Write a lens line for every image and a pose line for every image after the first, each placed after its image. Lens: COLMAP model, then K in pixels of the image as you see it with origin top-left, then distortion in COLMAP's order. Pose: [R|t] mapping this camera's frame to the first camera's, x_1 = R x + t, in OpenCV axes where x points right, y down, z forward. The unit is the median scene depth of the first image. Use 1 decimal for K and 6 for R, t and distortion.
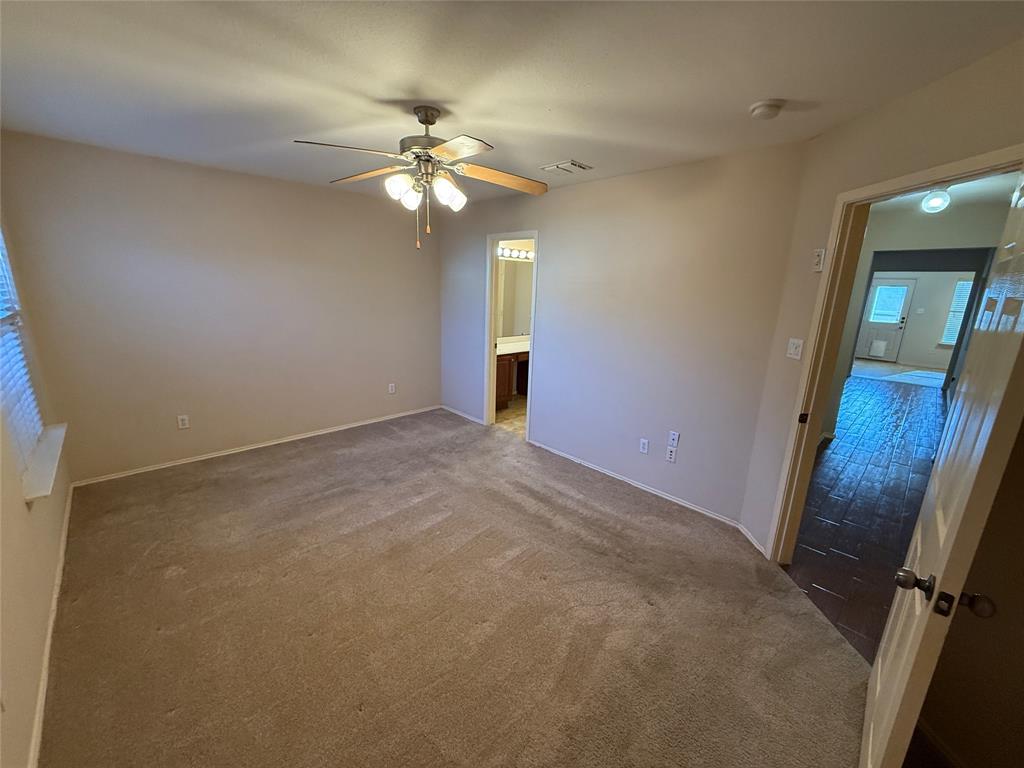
lens RADIAL K [[408.2, 0, 513.0], [0, 408.2, 383.8], [0, 0, 1]] dist [-0.000007, 0.000086]
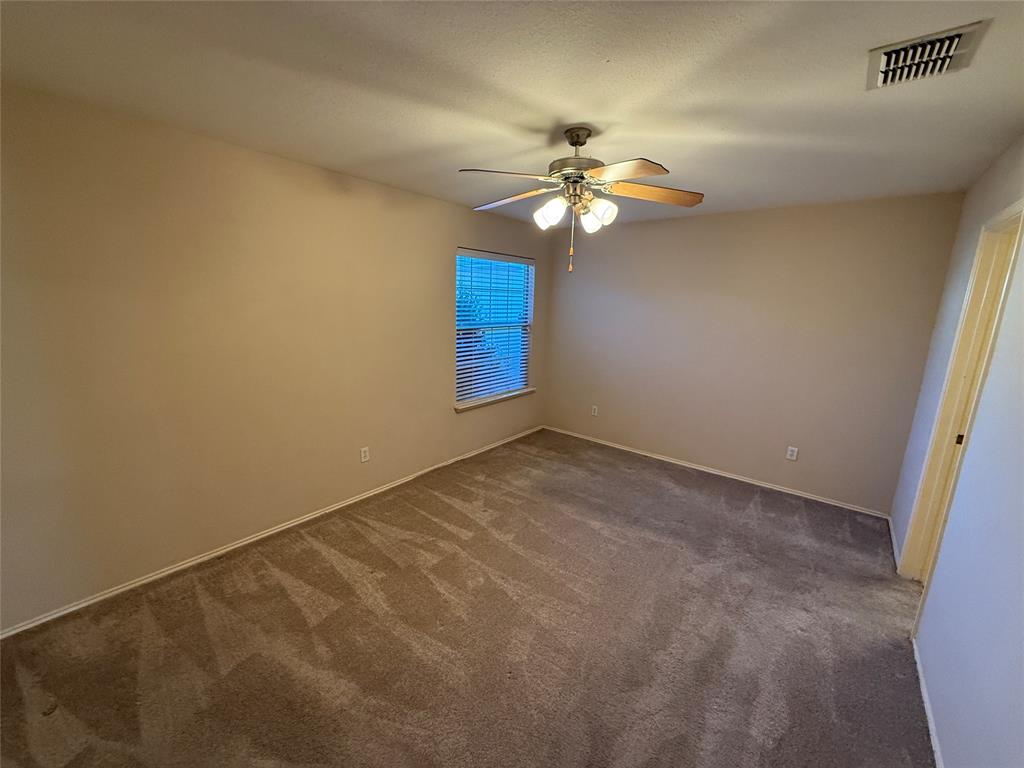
lens RADIAL K [[408.2, 0, 510.8], [0, 408.2, 382.0], [0, 0, 1]] dist [-0.000007, 0.000086]
pose [[0.117997, 0.166892, -0.978889, 0.453300], [-0.262313, 0.955999, 0.131369, -0.098661], [0.957741, 0.241274, 0.156583, 0.455371]]
